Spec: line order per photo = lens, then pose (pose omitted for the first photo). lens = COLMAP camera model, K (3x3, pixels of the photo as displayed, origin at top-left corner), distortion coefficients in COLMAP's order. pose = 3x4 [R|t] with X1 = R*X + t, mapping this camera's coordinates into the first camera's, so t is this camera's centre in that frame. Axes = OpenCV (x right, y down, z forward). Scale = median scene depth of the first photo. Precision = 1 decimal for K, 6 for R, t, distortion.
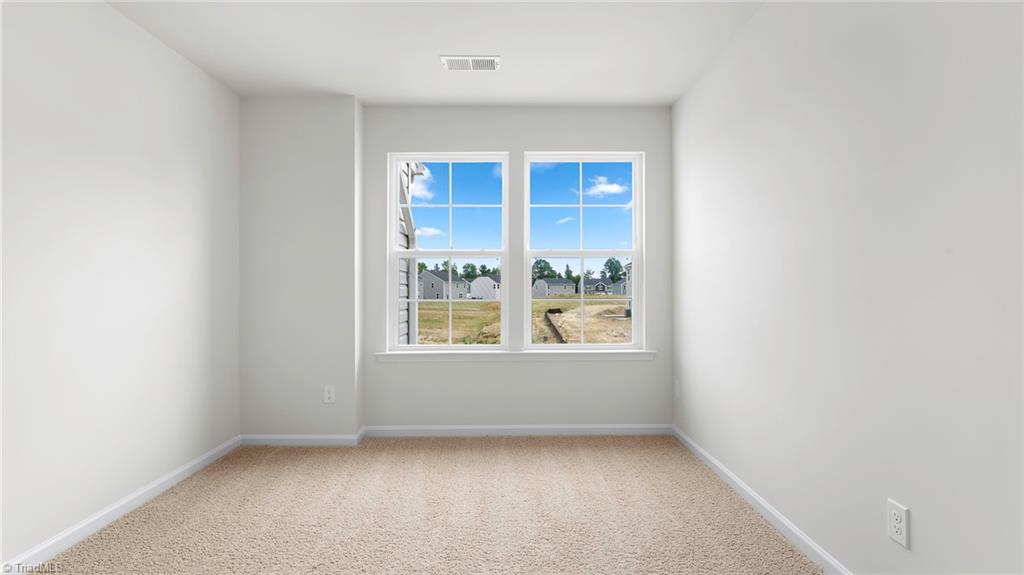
lens RADIAL K [[488.4, 0, 512.0], [0, 488.4, 287.5], [0, 0, 1]] dist [-0.000729, -0.000306]
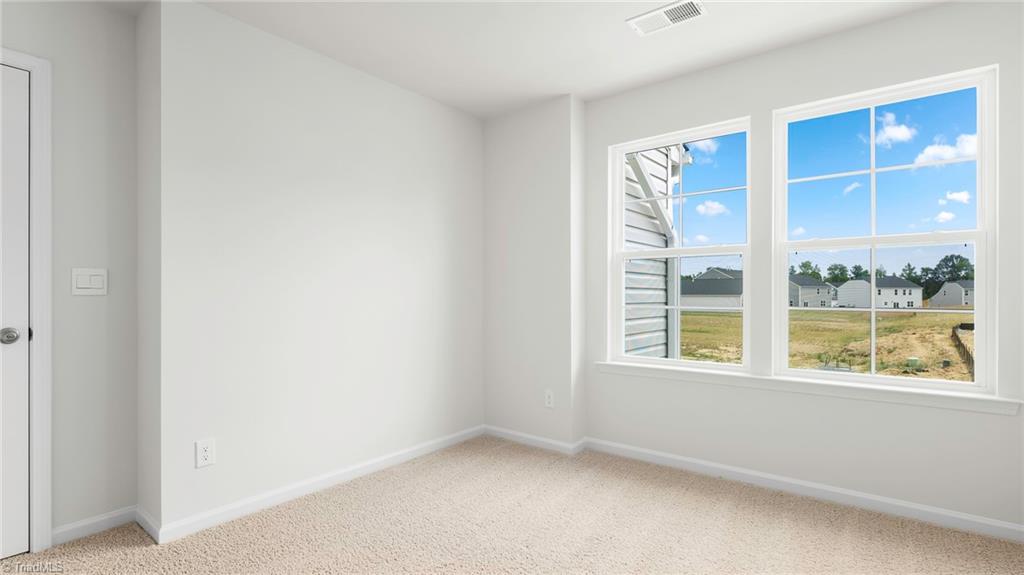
lens RADIAL K [[493.3, 0, 511.6], [0, 493.3, 296.4], [0, 0, 1]] dist [0.000789, -0.000149]
pose [[0.775364, 0.003952, -0.631503, 0.170633], [-0.000257, 0.999982, 0.005942, 0.002265], [0.631515, -0.004445, 0.775351, 0.139712]]
